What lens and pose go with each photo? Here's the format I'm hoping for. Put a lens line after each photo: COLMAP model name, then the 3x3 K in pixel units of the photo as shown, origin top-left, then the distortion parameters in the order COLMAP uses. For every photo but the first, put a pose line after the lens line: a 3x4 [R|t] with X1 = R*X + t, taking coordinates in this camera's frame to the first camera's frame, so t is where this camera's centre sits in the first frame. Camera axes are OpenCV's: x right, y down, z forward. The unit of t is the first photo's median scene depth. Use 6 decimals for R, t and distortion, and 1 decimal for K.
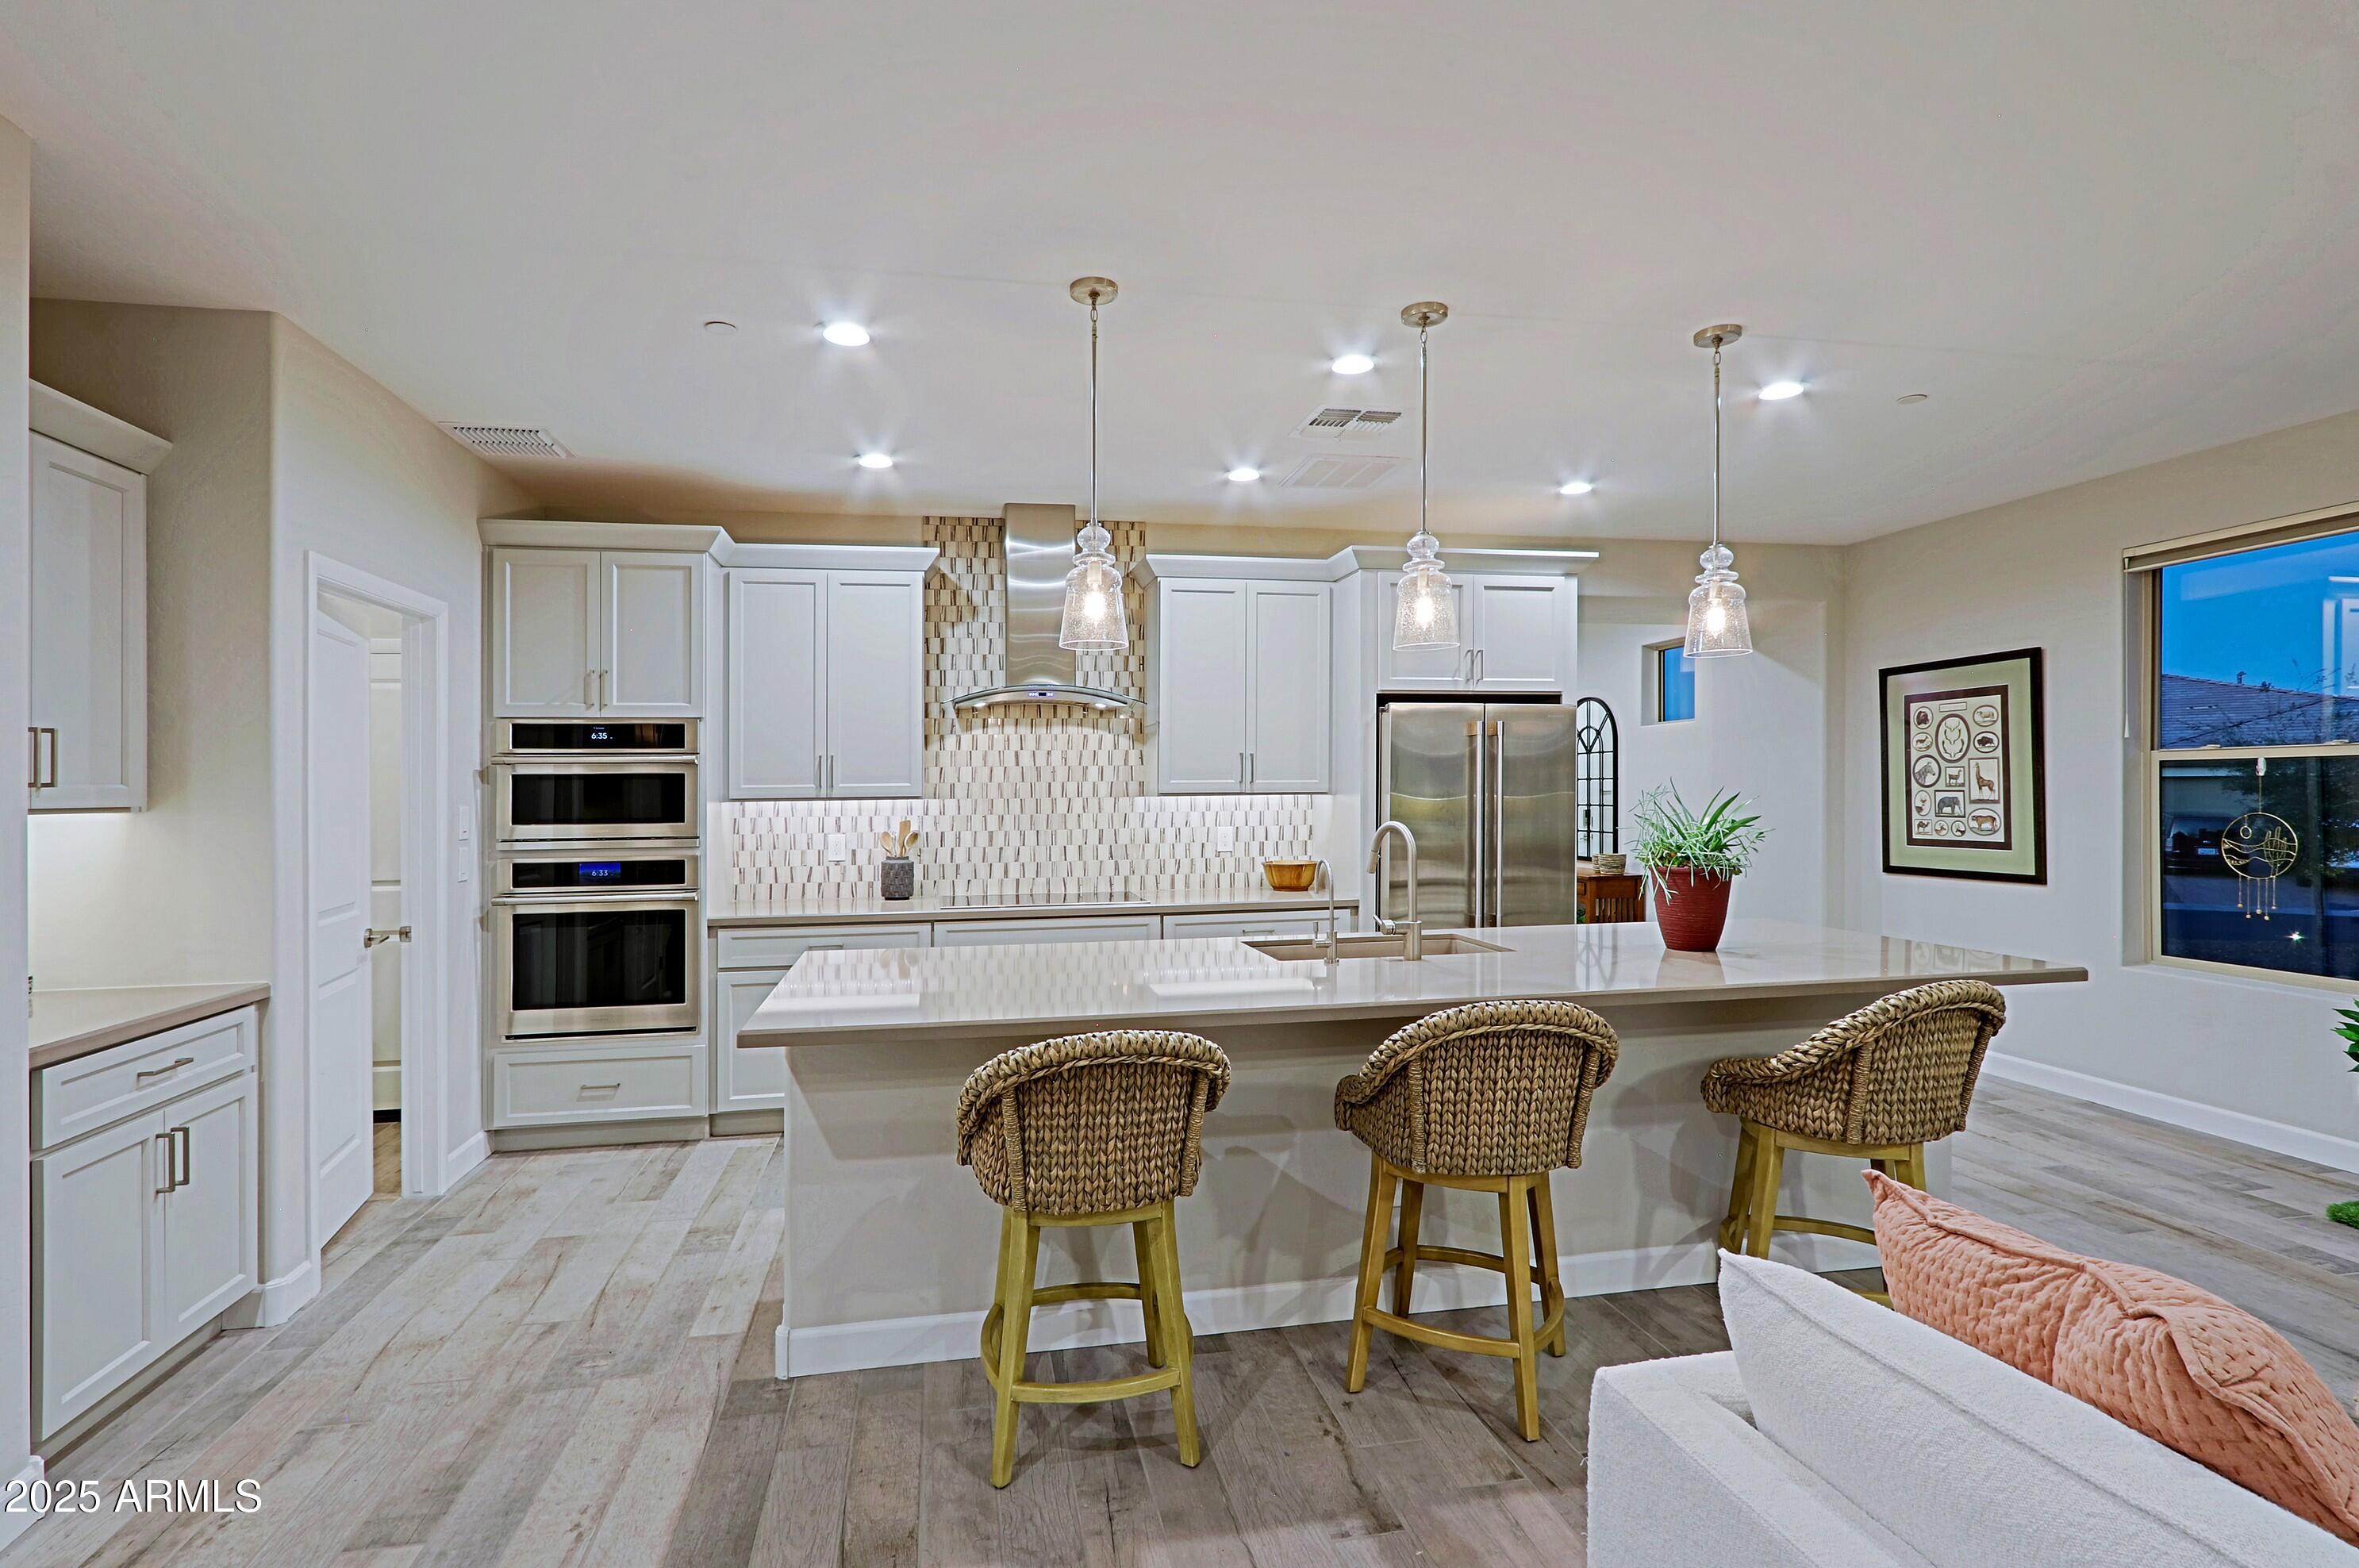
lens RADIAL K [[1152.3, 0, 1179.5], [0, 1152.3, 784.0], [0, 0, 1]] dist [-0.012876, 0.000164]
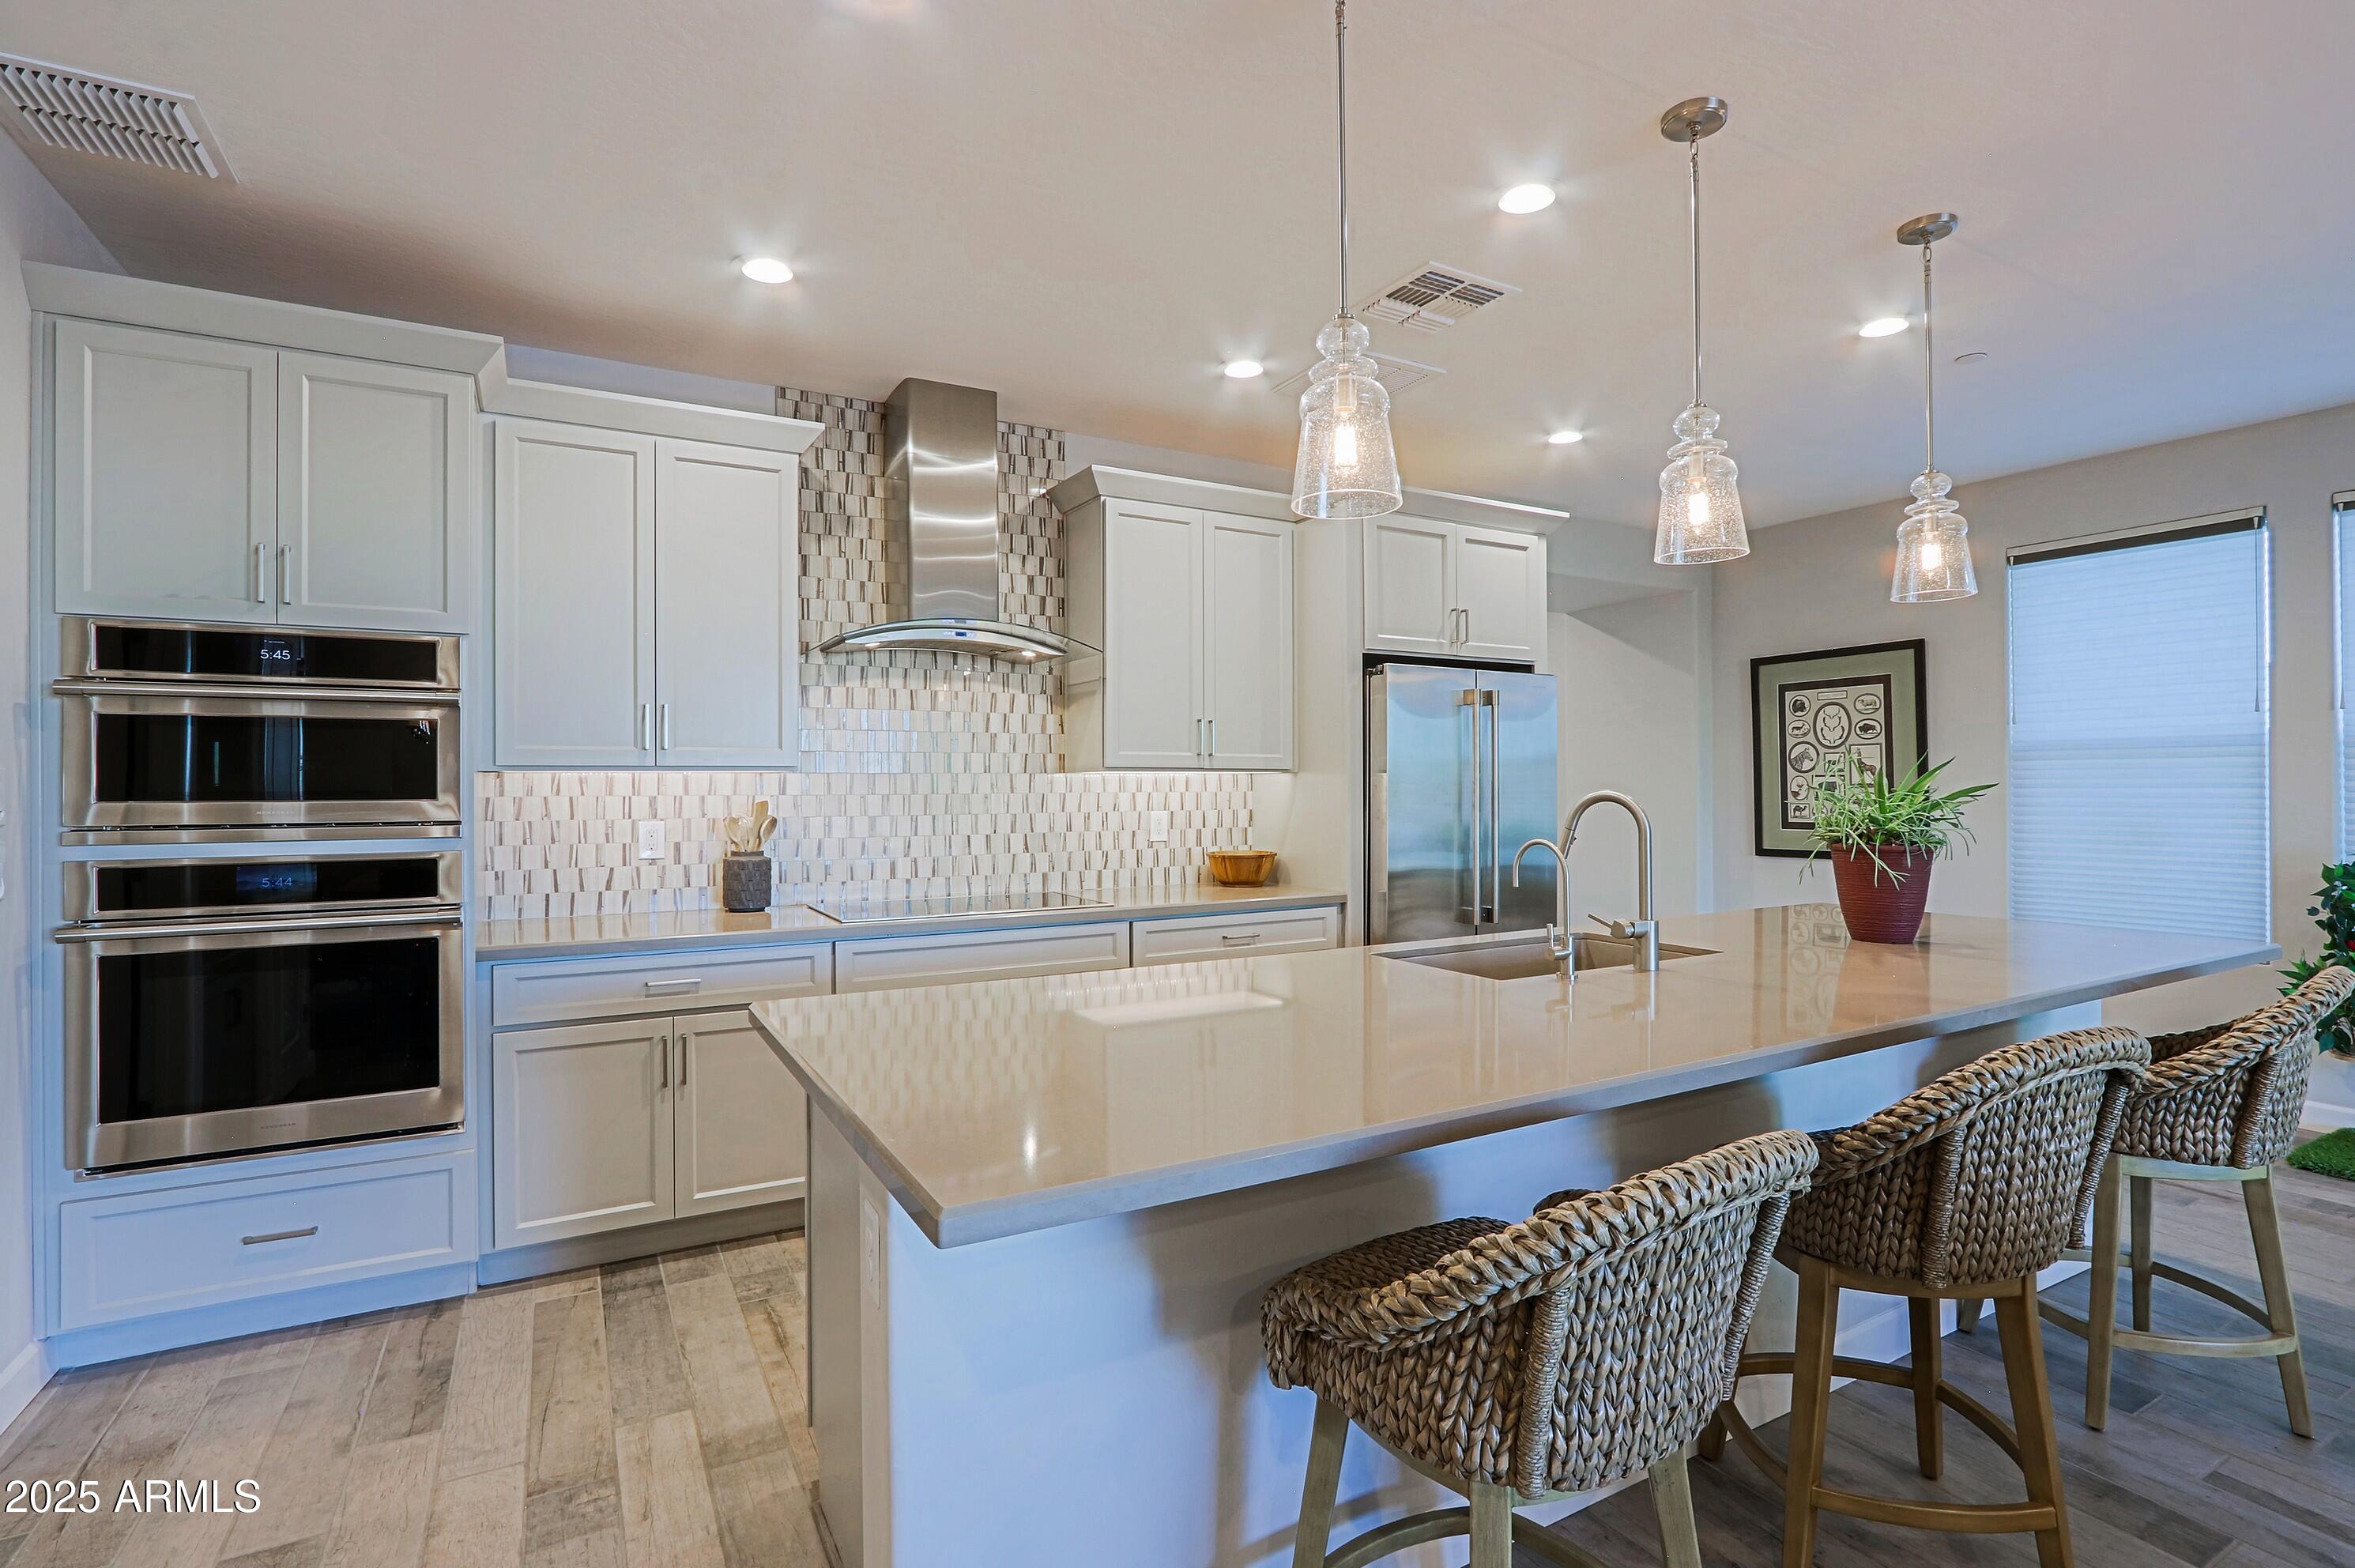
lens RADIAL K [[1091.8, 0, 1184.8], [0, 1091.8, 793.8], [0, 0, 1]] dist [-0.014394, 0.000563]
pose [[0.944534, 0.004616, 0.328381, -0.209268], [-0.006596, 0.999966, 0.004914, 0.021767], [-0.328347, -0.006807, 0.944533, 0.267129]]
